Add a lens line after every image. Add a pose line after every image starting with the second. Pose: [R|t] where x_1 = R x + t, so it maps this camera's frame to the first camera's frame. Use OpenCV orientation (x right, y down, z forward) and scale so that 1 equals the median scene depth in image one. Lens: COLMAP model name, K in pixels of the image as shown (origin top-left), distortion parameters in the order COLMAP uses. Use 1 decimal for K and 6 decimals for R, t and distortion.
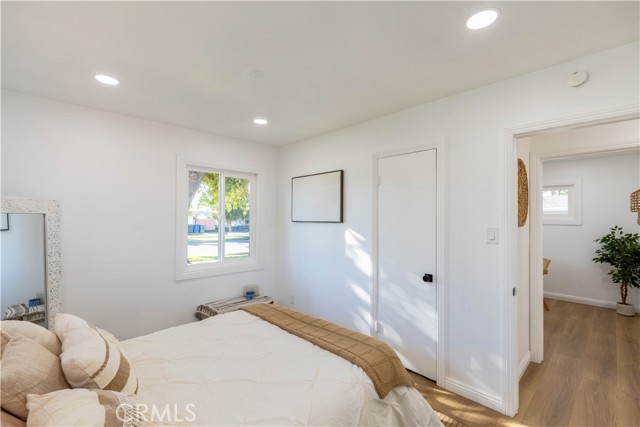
lens RADIAL K [[282.0, 0, 320.0], [0, 282.0, 214.7], [0, 0, 1]] dist [-0.003749, 0.001924]
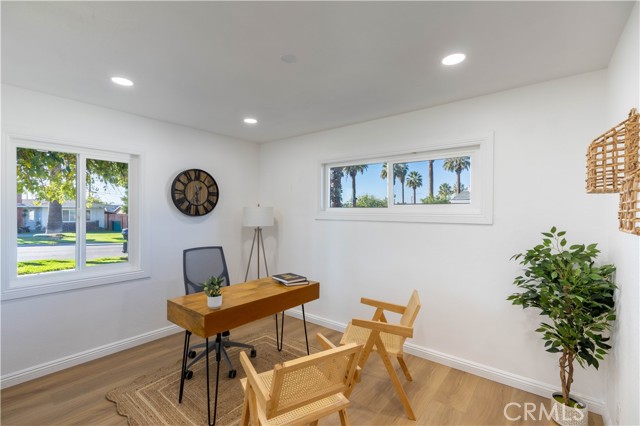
lens RADIAL K [[282.0, 0, 321.3], [0, 282.0, 214.8], [0, 0, 1]] dist [-0.003749, 0.001924]
pose [[0.991980, -0.001083, 0.126389, 0.615116], [-0.001072, 0.999855, 0.016981, 0.012796], [-0.126389, -0.016980, 0.991835, 0.589791]]
